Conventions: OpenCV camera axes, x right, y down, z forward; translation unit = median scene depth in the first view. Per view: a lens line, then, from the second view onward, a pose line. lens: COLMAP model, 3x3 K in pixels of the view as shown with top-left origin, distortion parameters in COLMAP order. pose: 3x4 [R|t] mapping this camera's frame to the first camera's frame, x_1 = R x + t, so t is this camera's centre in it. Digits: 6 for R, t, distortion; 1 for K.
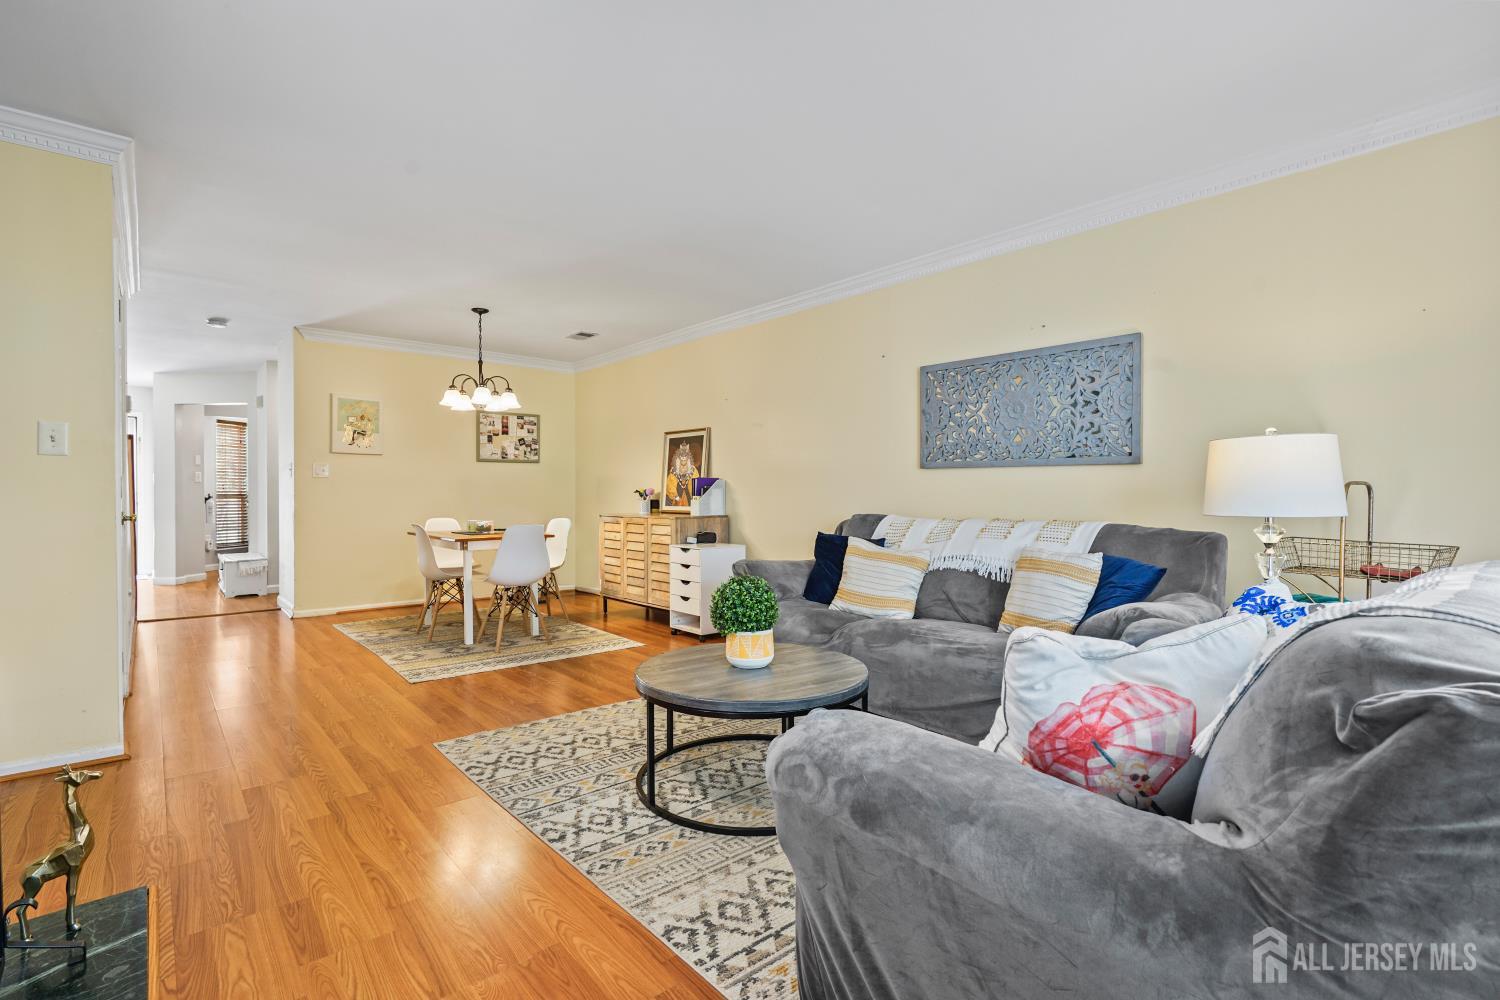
lens RADIAL K [[701.3, 0, 742.5], [0, 701.3, 500.0], [0, 0, 1]] dist [-0.001727, 0.001915]
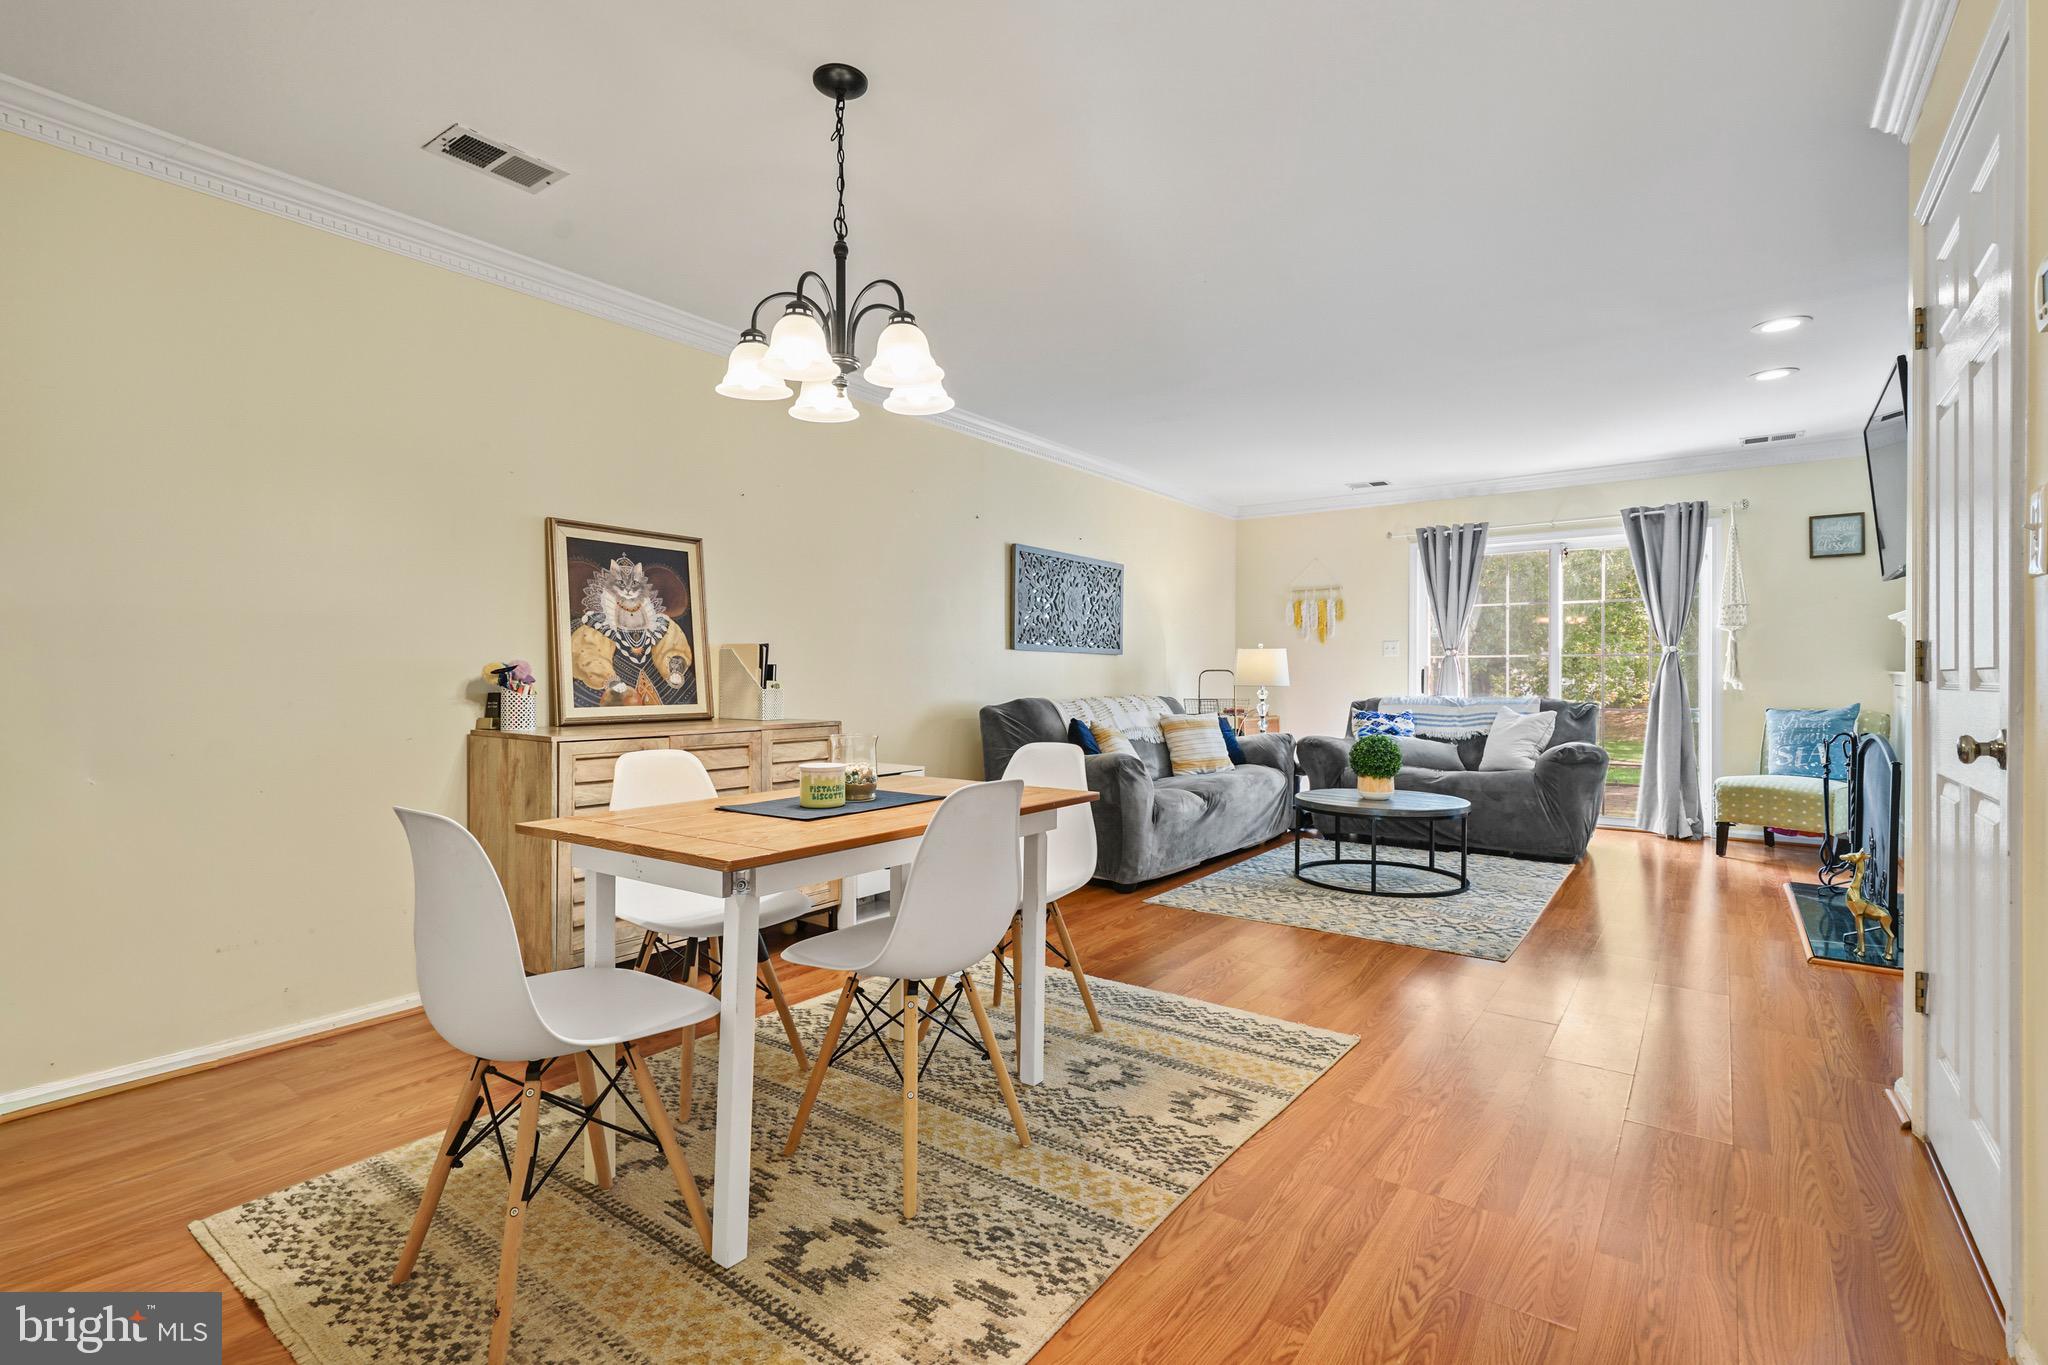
lens RADIAL K [[957.5, 0, 1017.0], [0, 957.5, 675.0], [0, 0, 1]] dist [-0.001727, 0.001915]
pose [[-0.231807, 0.001076, 0.972761, -0.691847], [0.009791, 0.999951, 0.001227, -0.007836], [-0.972712, 0.009809, -0.231807, 0.882720]]
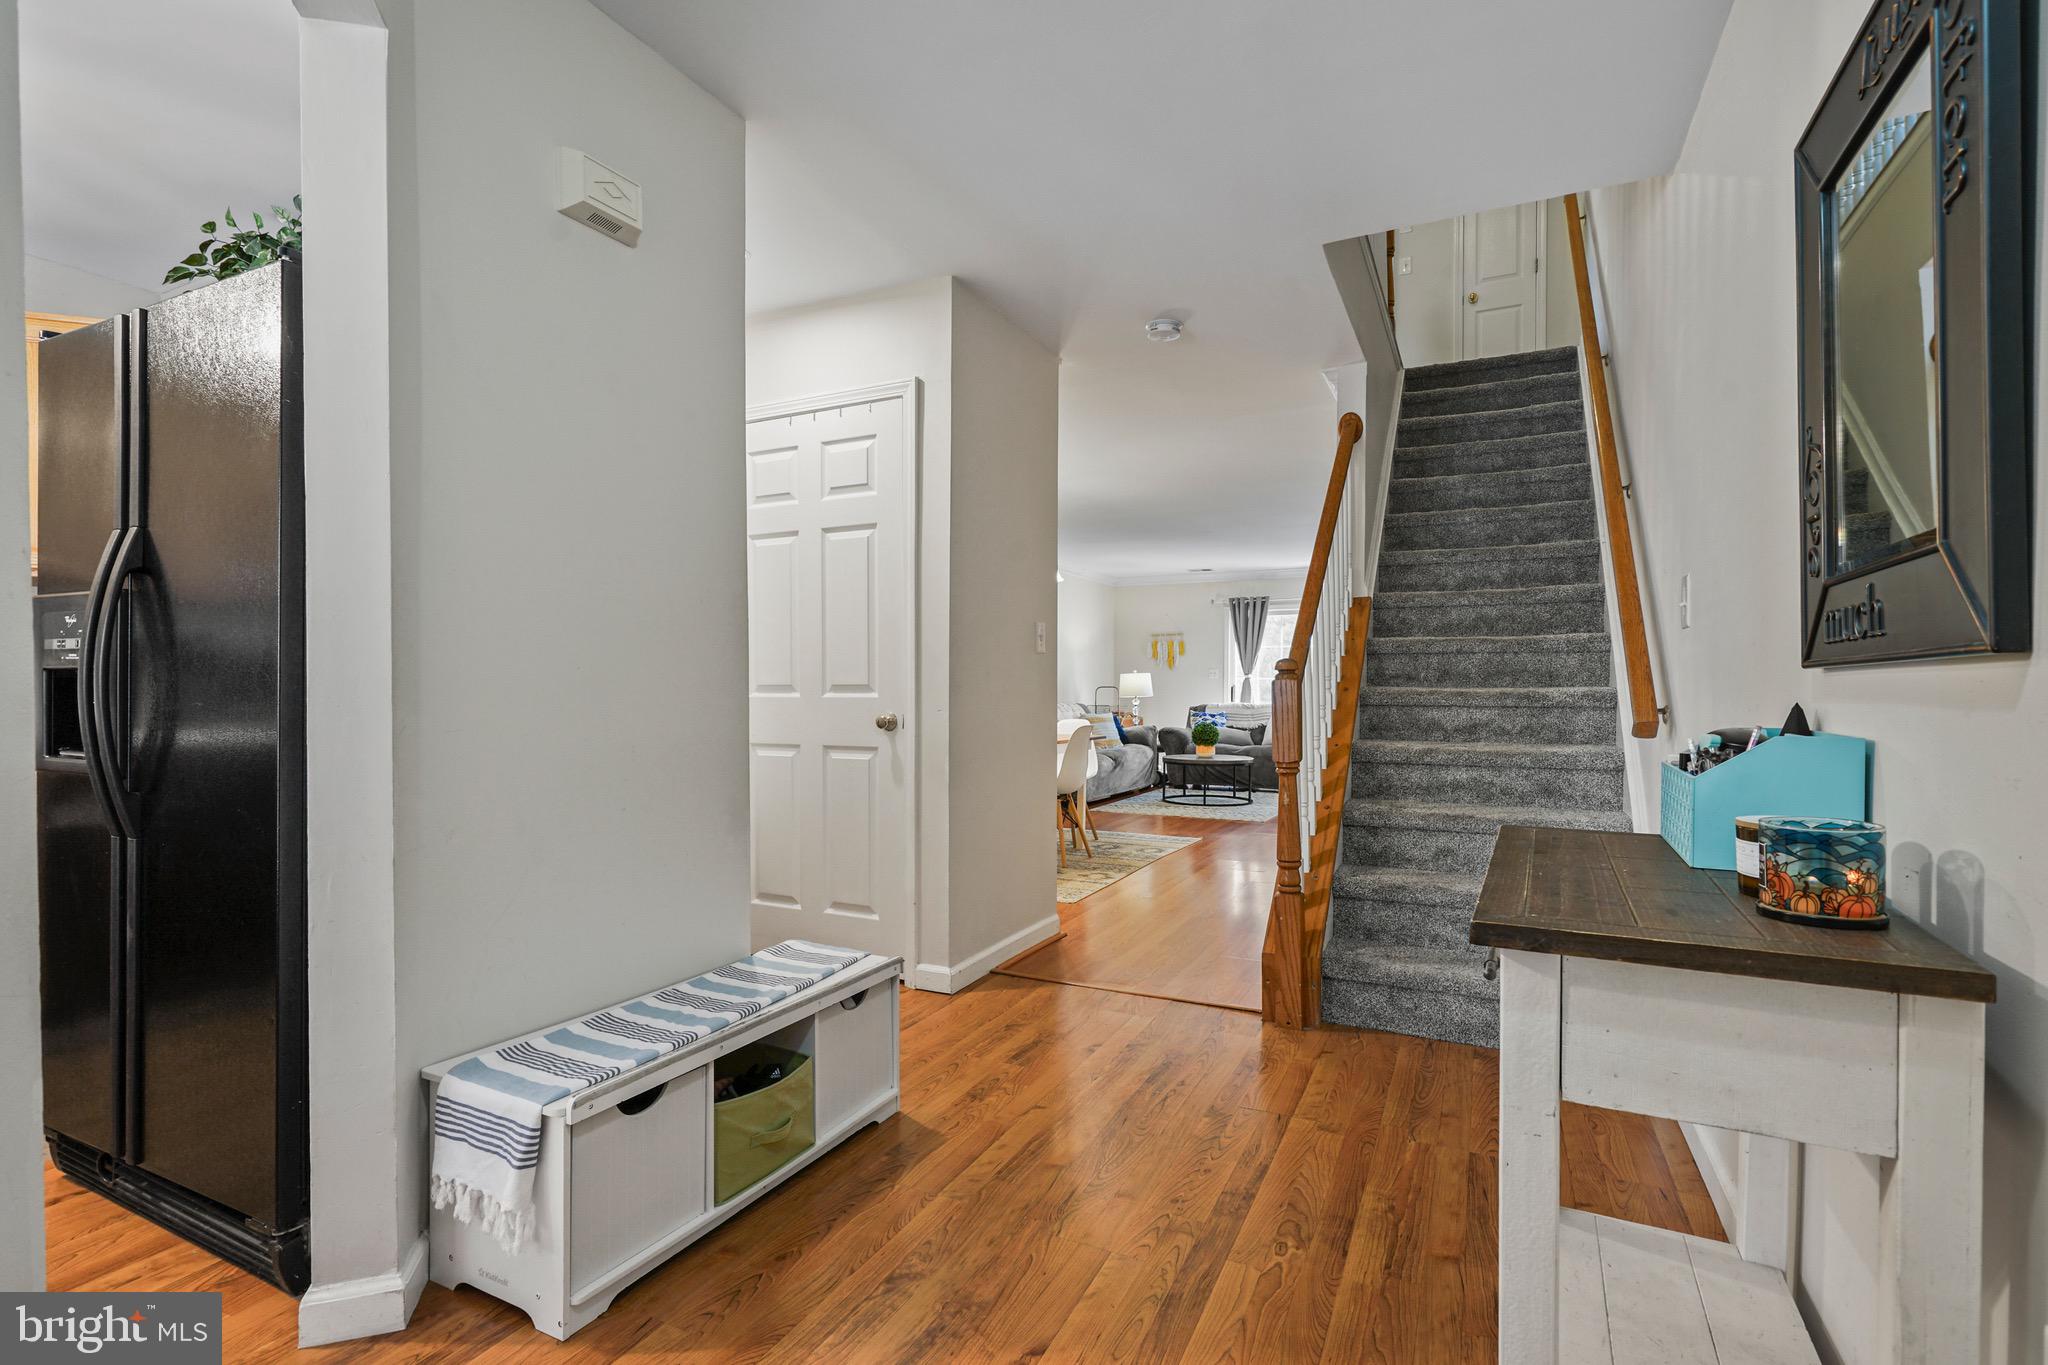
lens RADIAL K [[957.5, 0, 1016.9], [0, 957.5, 689.3], [0, 0, 1]] dist [-0.001727, 0.001915]
pose [[-0.396419, 0.003010, 0.918065, -1.214950], [0.006189, 0.999981, -0.000606, -0.005348], [-0.918049, 0.005442, -0.396430, 1.252864]]
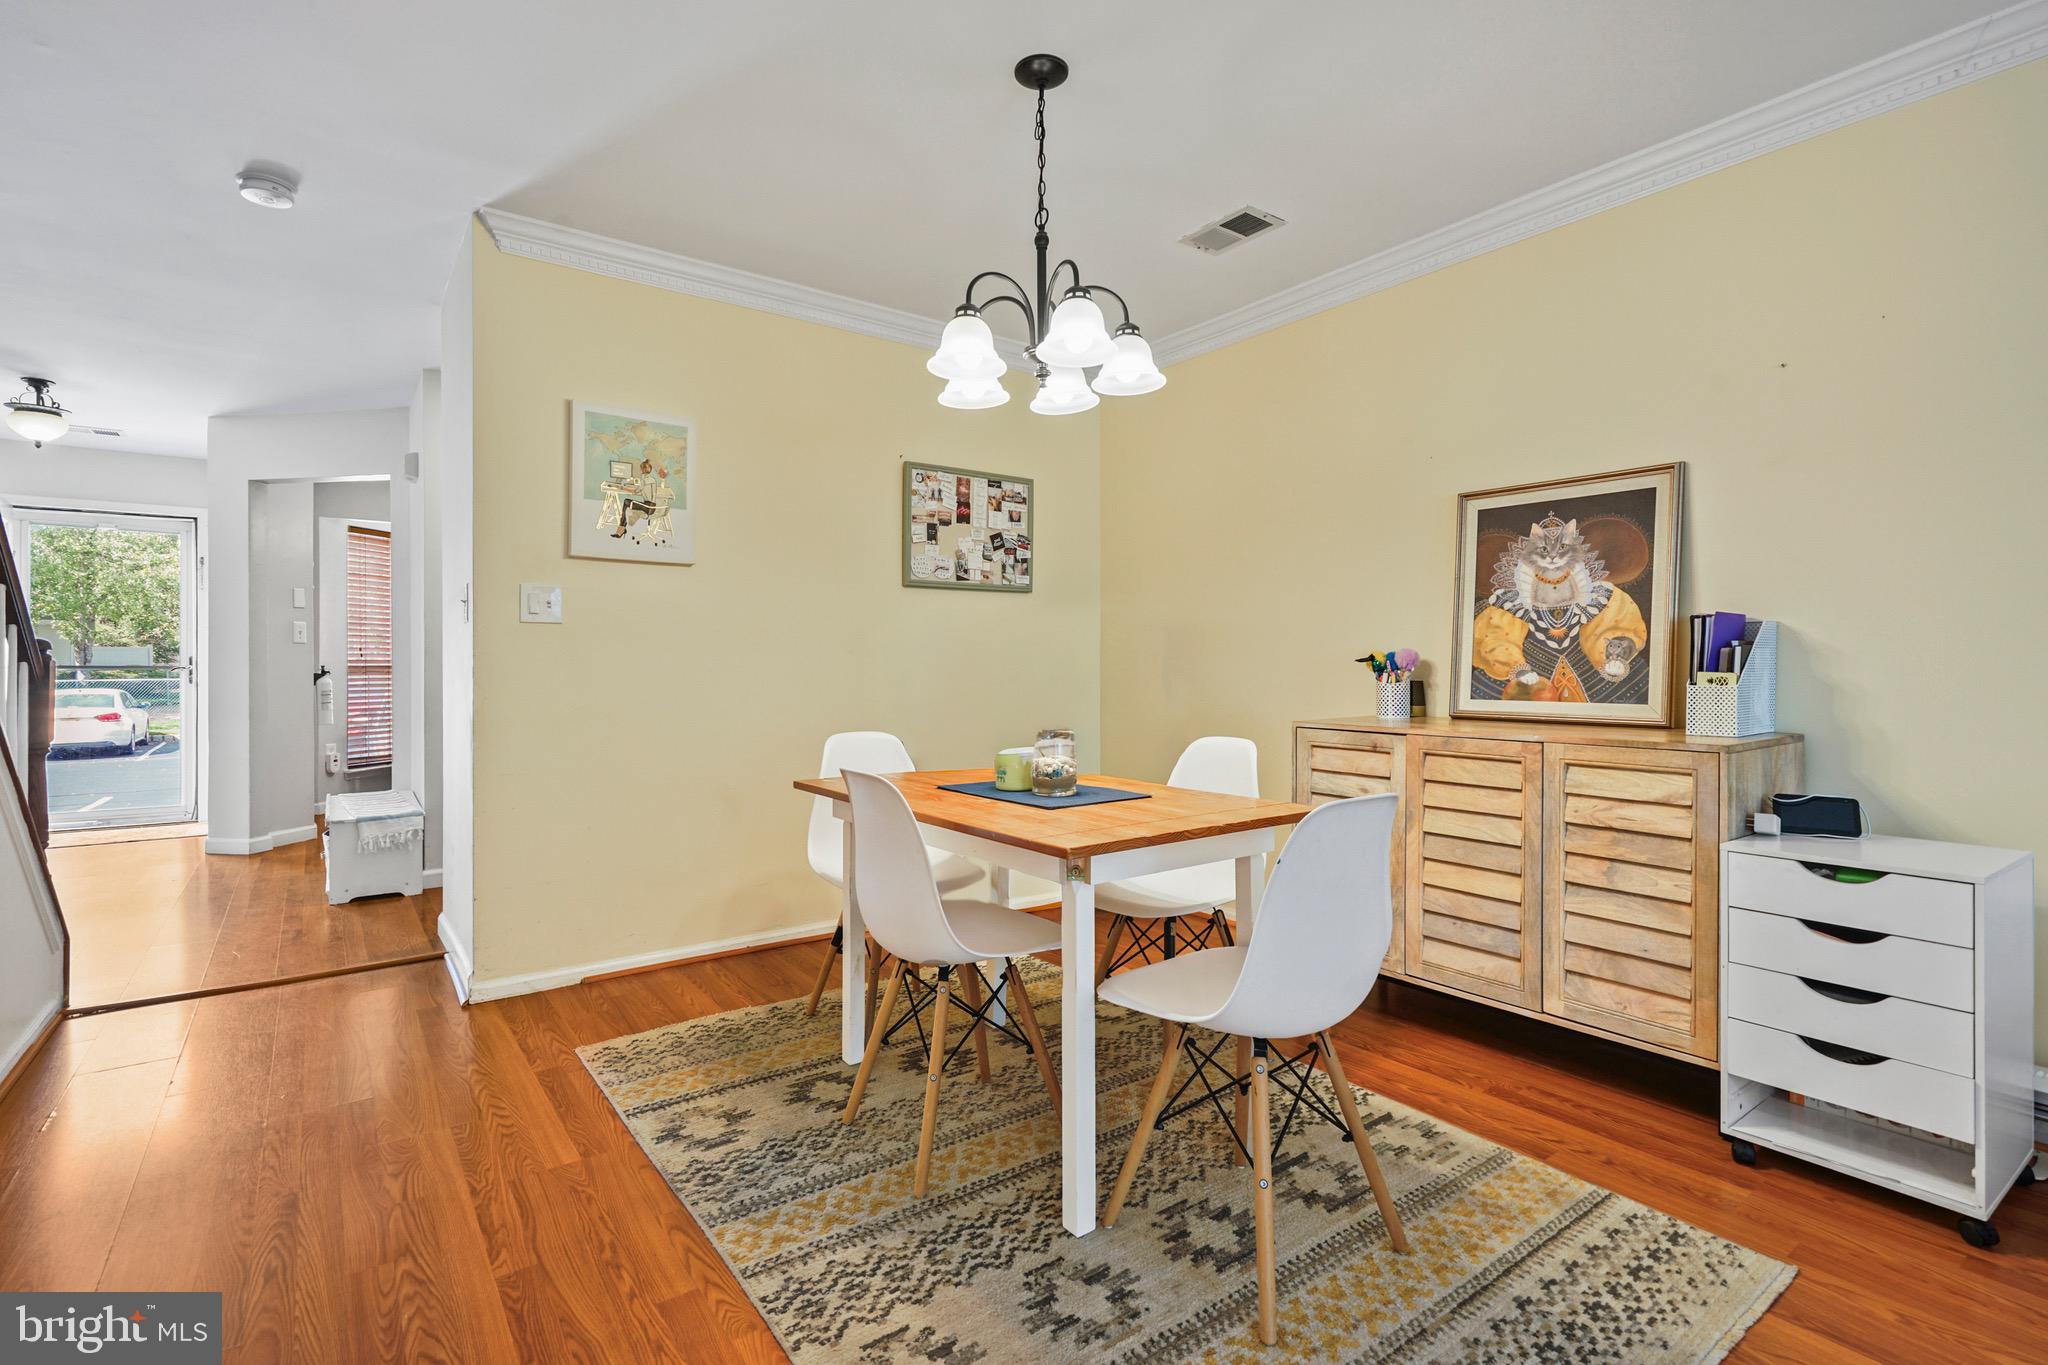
lens RADIAL K [[957.5, 0, 1014.3], [0, 957.5, 666.2], [0, 0, 1]] dist [-0.001727, 0.001915]
pose [[0.997237, -0.001336, -0.074279, -0.305108], [0.000865, 0.999979, -0.006372, -0.005192], [0.074286, 0.006290, 0.997217, 0.498508]]
